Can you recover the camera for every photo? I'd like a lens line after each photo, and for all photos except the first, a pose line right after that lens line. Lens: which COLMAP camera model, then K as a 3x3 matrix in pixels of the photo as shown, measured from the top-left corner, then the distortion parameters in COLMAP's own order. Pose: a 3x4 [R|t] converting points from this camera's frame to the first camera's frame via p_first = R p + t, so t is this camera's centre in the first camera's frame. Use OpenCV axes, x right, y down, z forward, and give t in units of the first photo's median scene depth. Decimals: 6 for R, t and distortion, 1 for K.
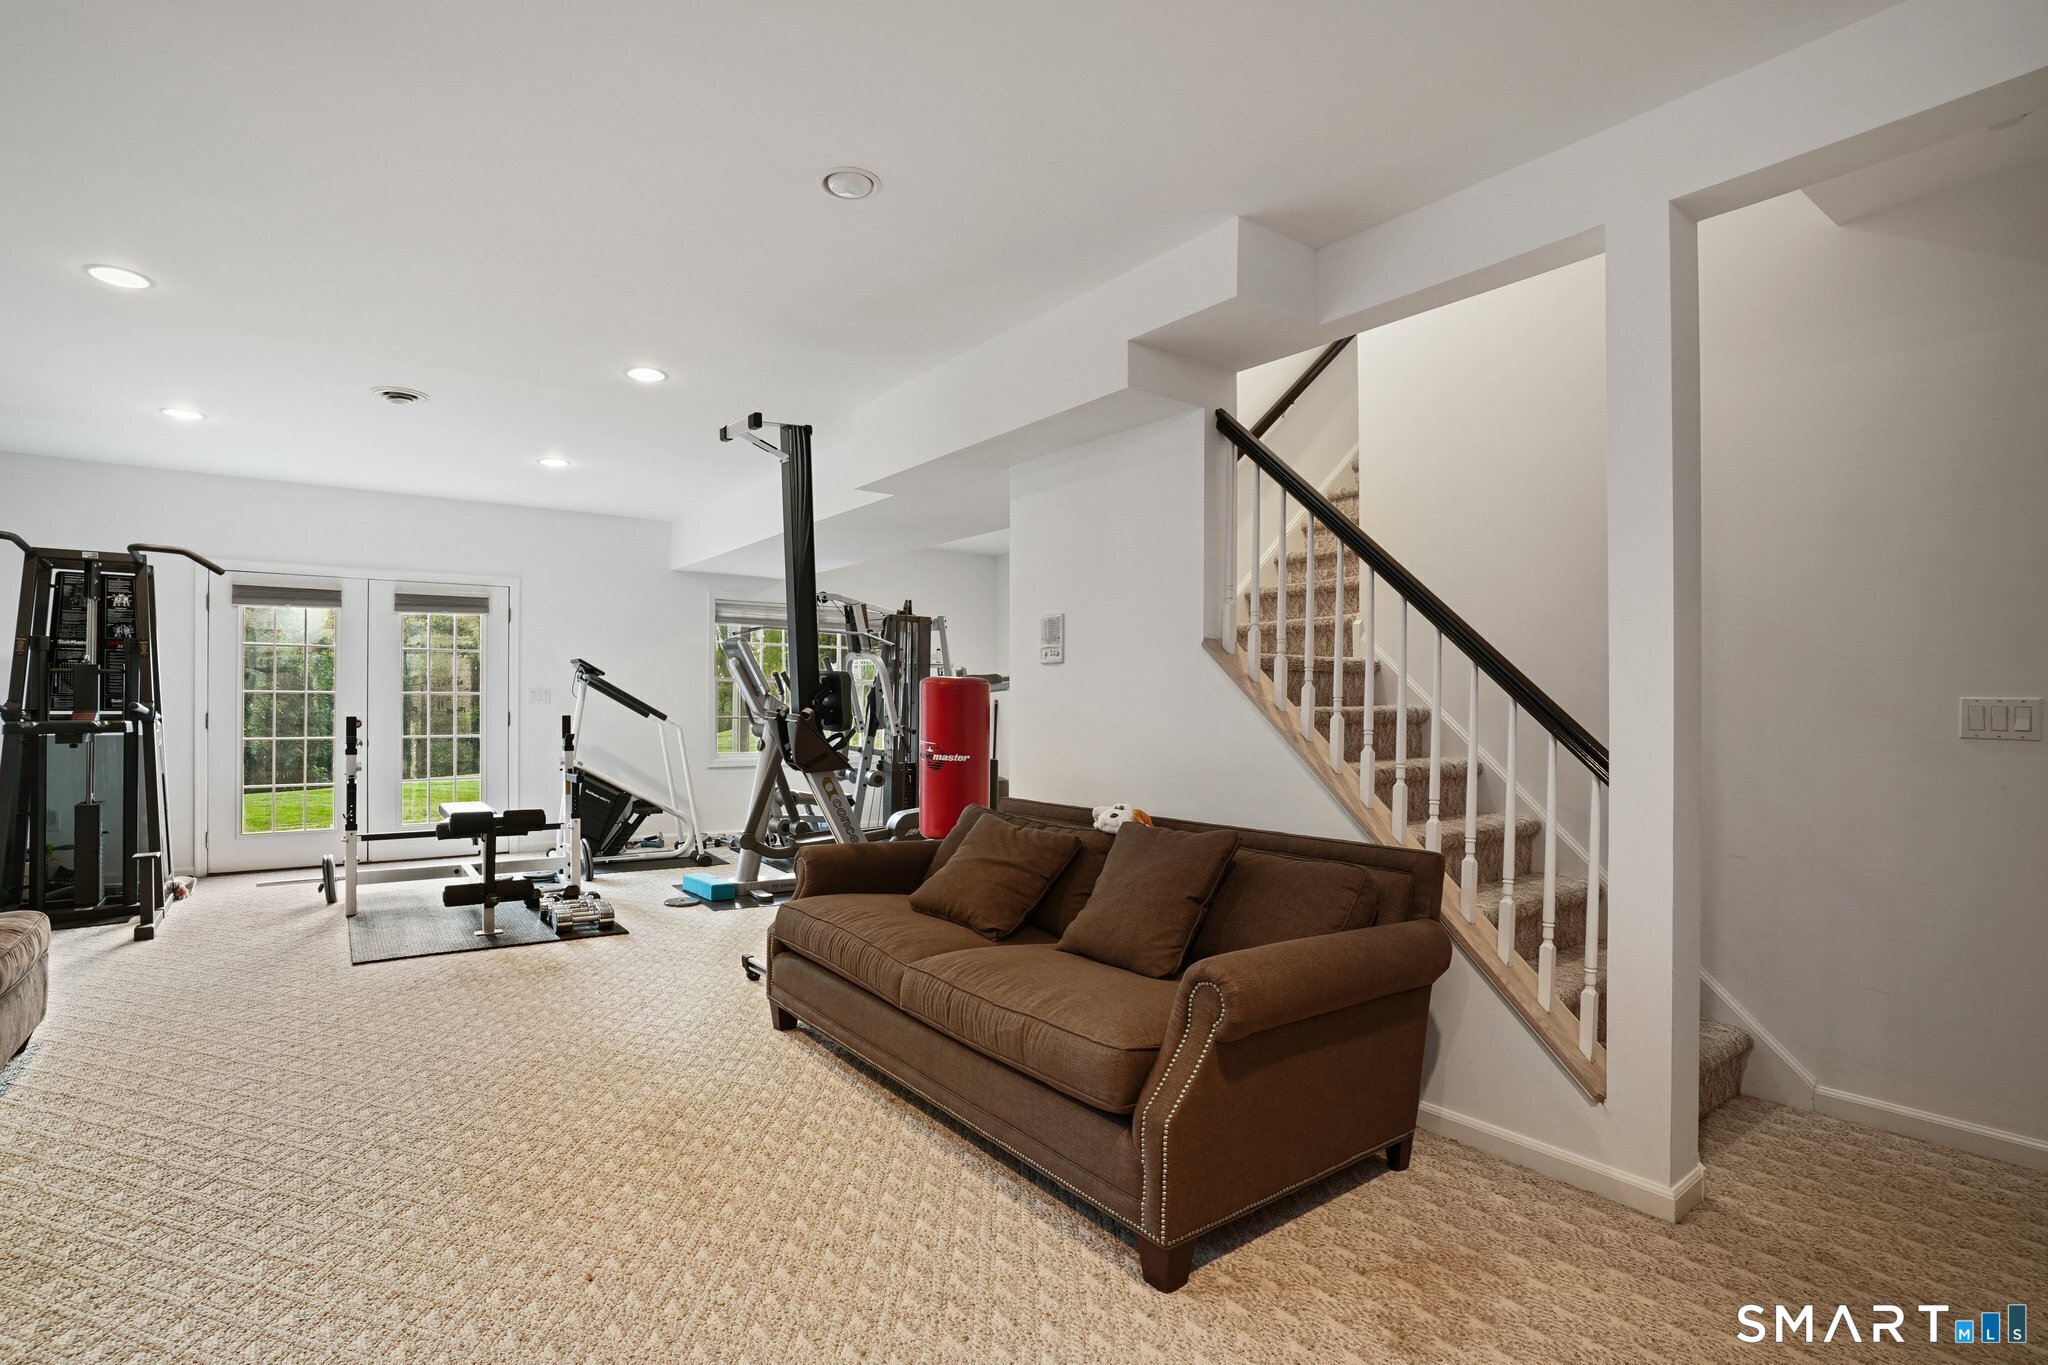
lens RADIAL K [[997.5, 0, 1065.5], [0, 997.5, 695.9], [0, 0, 1]] dist [-0.062619, 0.017770]
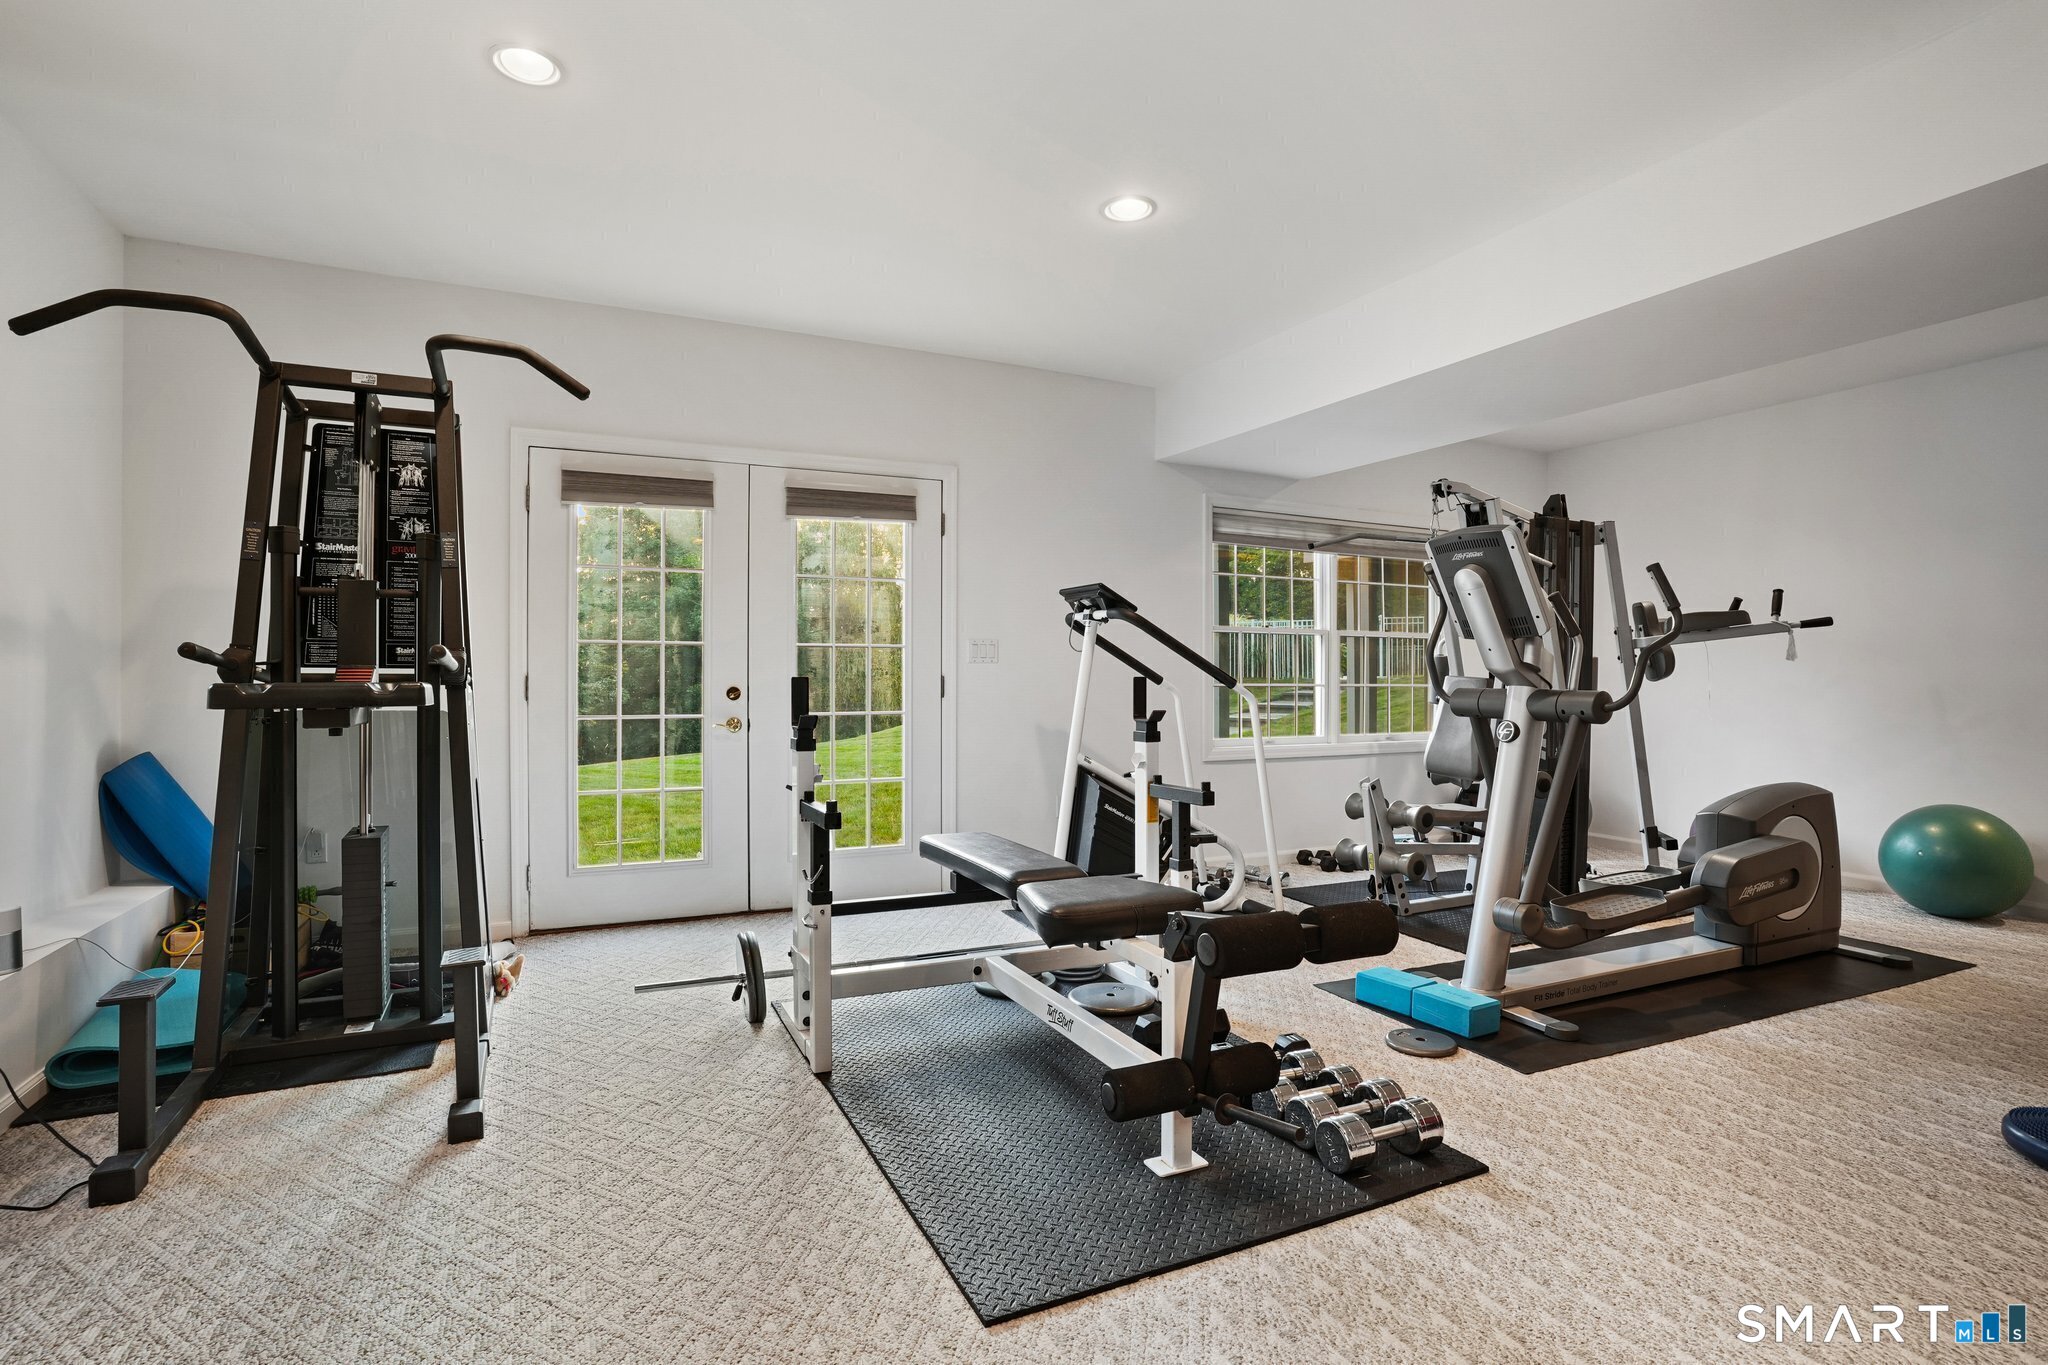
lens RADIAL K [[997.5, 0, 1032.3], [0, 997.5, 685.8], [0, 0, 1]] dist [-0.062619, 0.017770]
pose [[0.979923, 0.003029, -0.199356, -0.514726], [-0.000343, 0.999909, 0.013508, 0.018594], [0.199378, -0.013168, 0.979834, 0.506555]]
